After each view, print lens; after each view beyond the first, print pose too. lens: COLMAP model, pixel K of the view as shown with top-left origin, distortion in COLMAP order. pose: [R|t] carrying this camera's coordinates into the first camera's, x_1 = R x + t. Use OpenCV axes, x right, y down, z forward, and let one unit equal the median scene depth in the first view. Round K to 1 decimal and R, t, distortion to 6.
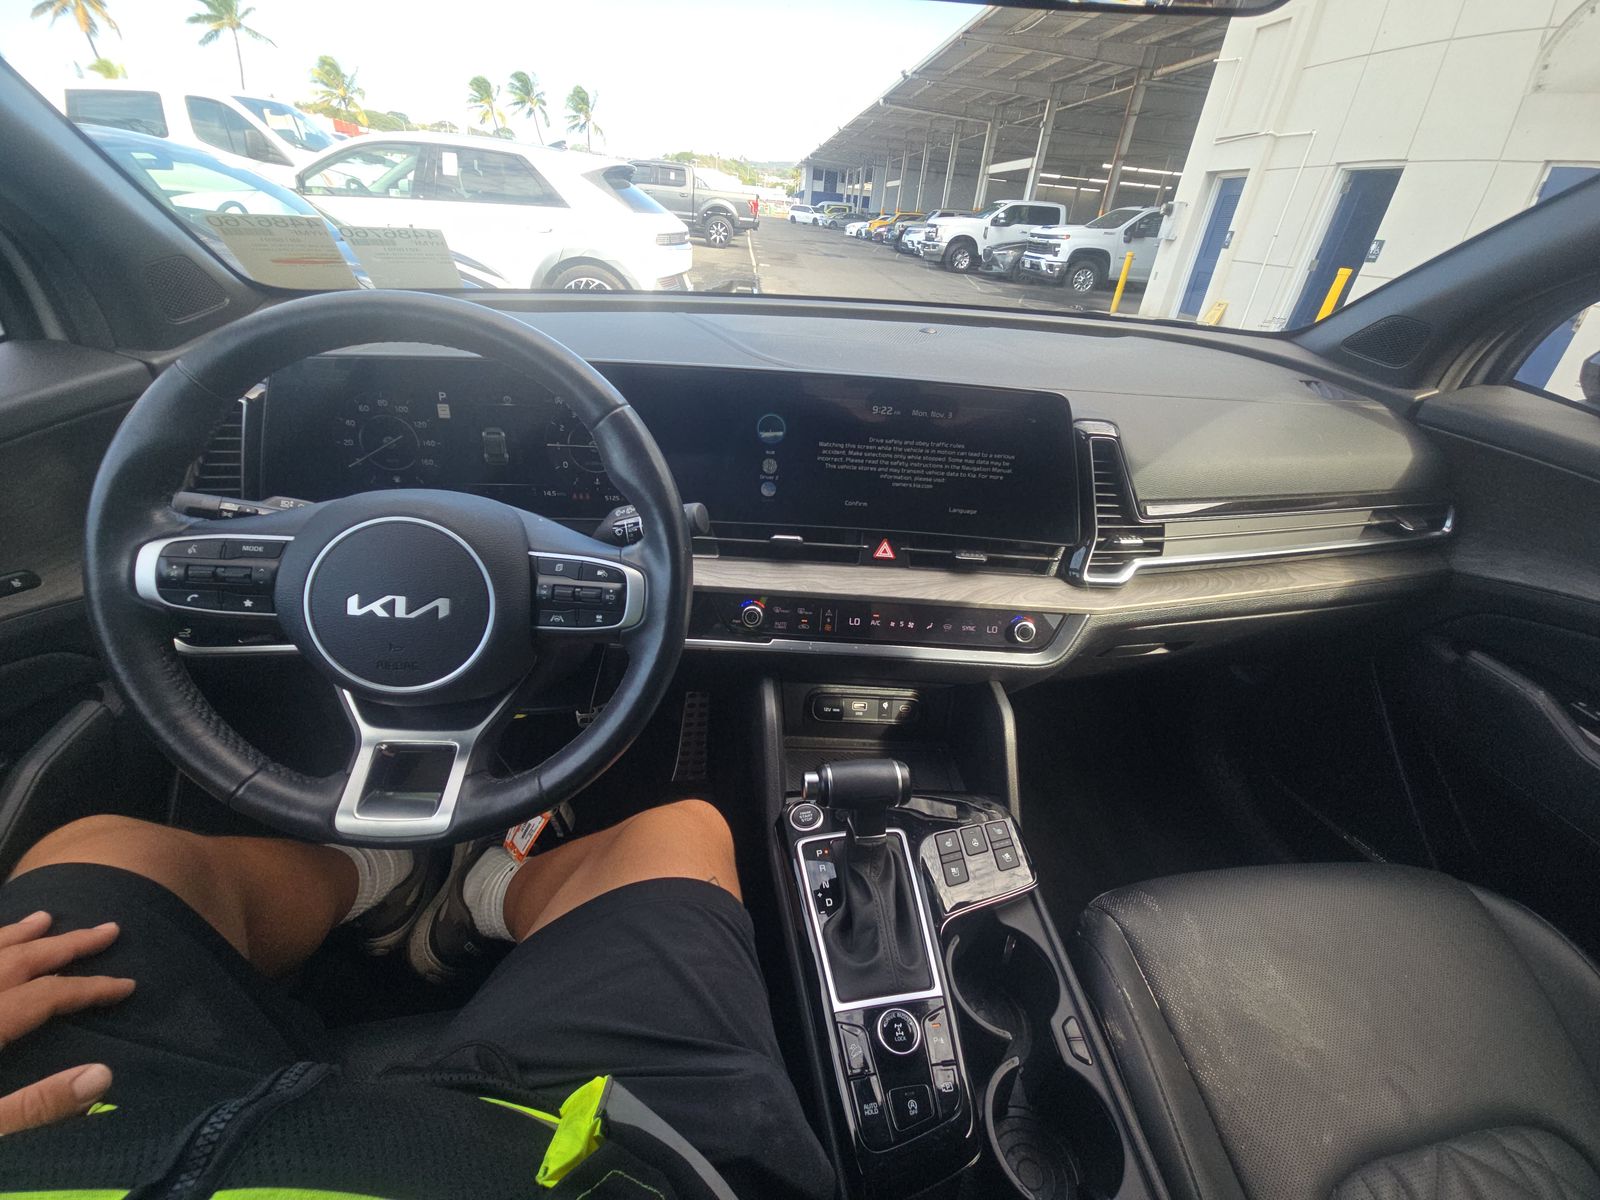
lens RADIAL K [[638.4, 0, 800.0], [0, 638.4, 600.0], [0, 0, 1]] dist [-0.005747, -0.000823]
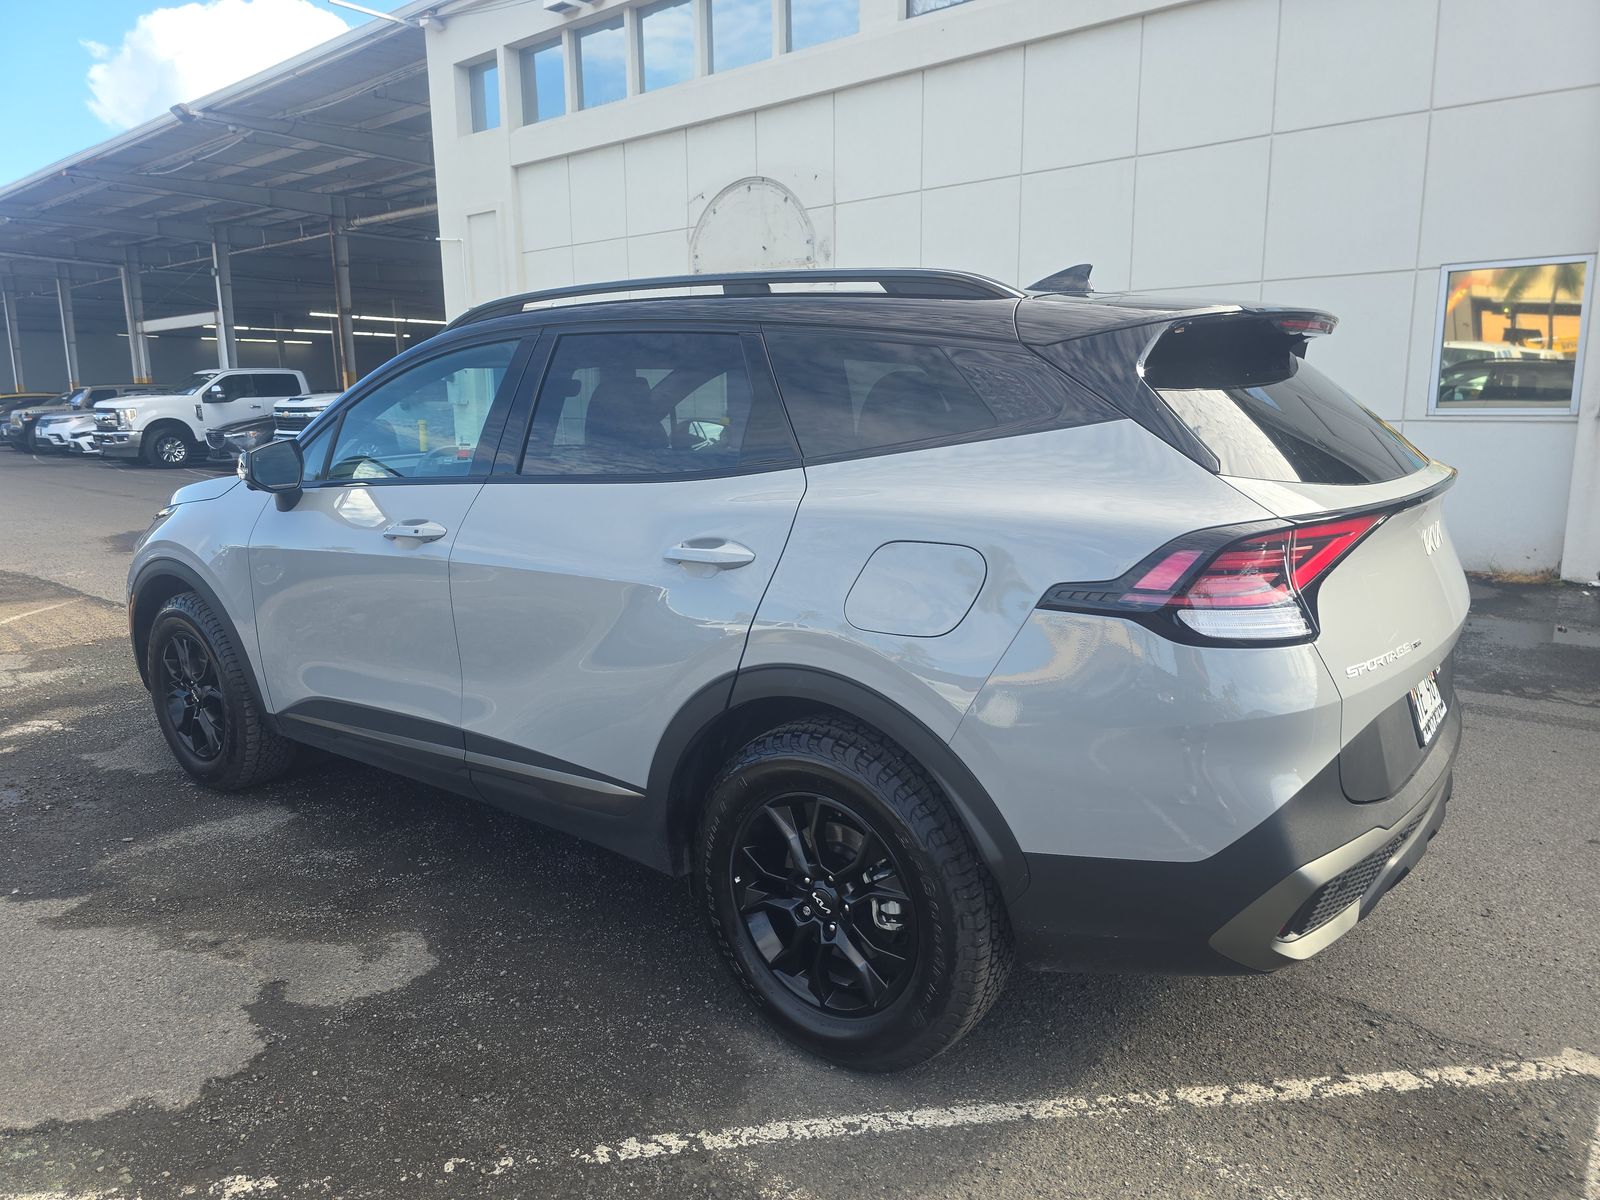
lens RADIAL K [[1099.8, 0, 800.0], [0, 1099.8, 600.0], [0, 0, 1]] dist [0.004369, 0.002278]
pose [[0.695534, -0.212597, 0.686320, -0.131583], [0.427283, 0.890343, -0.157223, 0.082839], [-0.577635, 0.402607, 0.710102, -0.165681]]
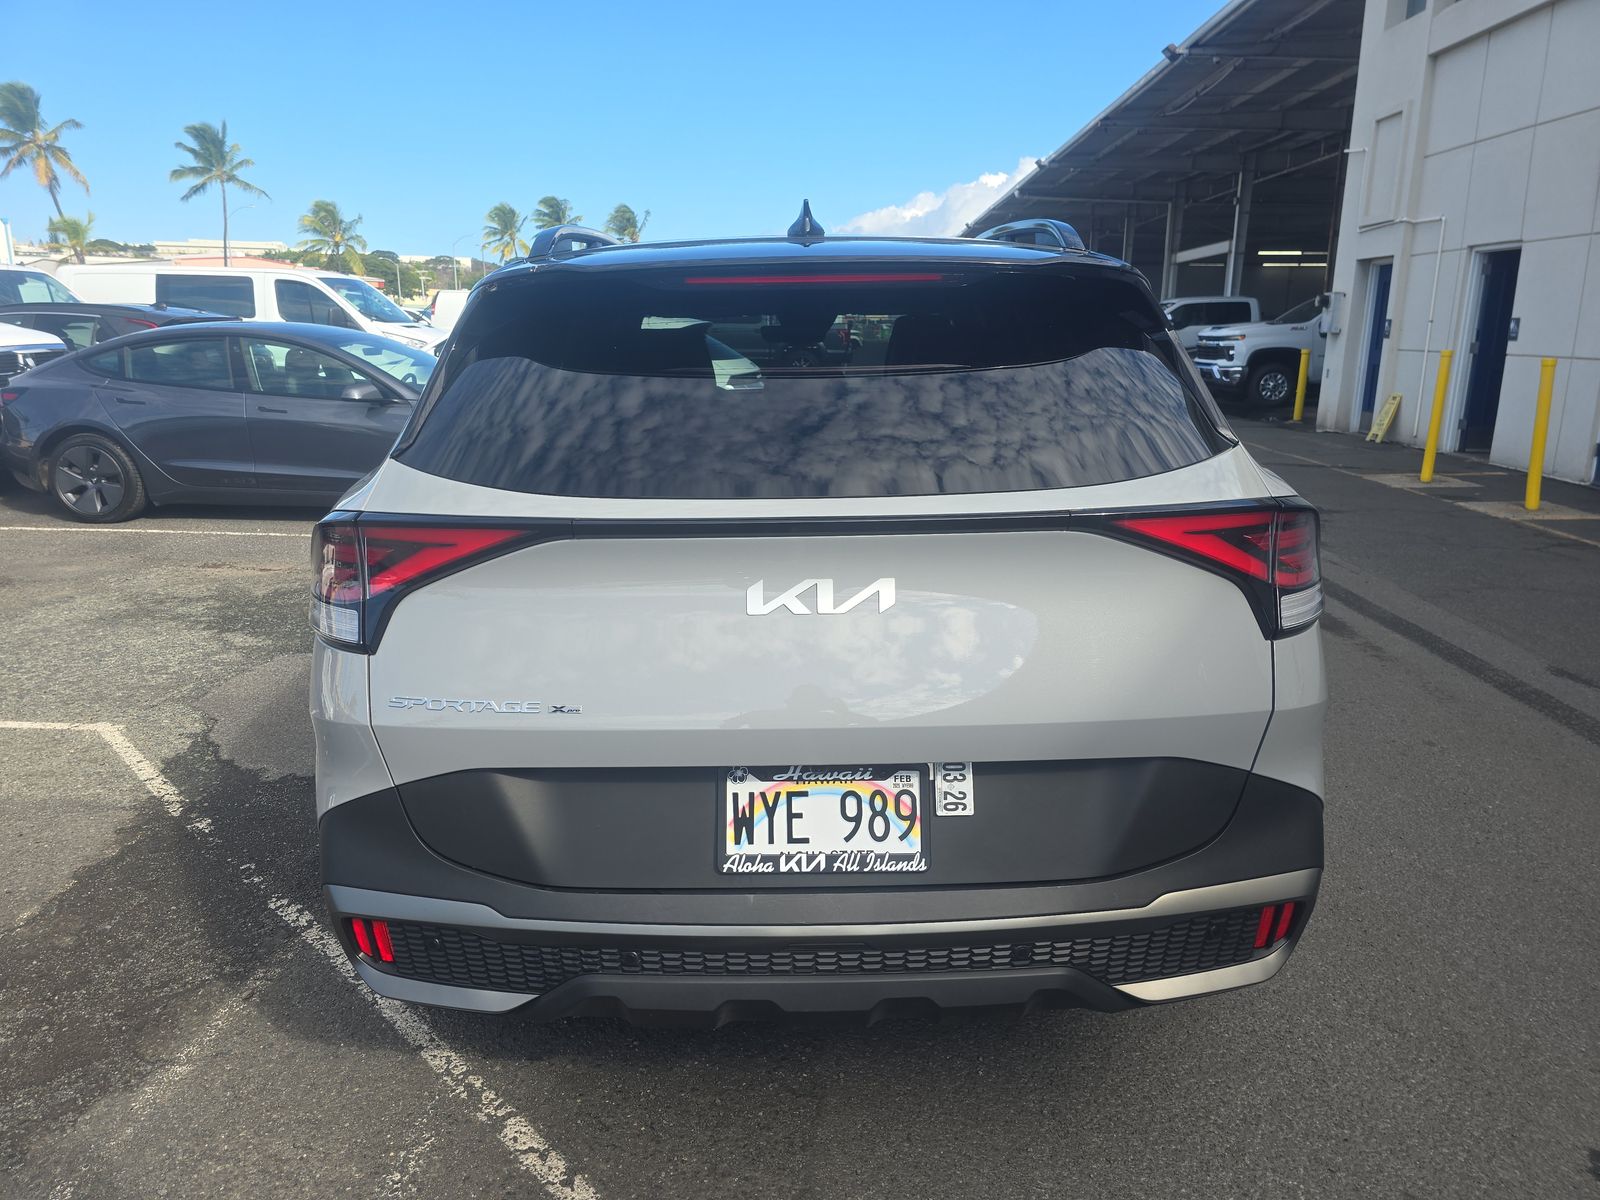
lens RADIAL K [[1088.2, 0, 800.0], [0, 1088.2, 600.0], [0, 0, 1]] dist [0.026118, -0.005393]
pose [[0.990691, -0.041915, -0.129517, 0.037965], [0.001014, 0.953662, -0.300877, 0.117514], [0.136127, 0.297945, 0.944827, -0.206106]]
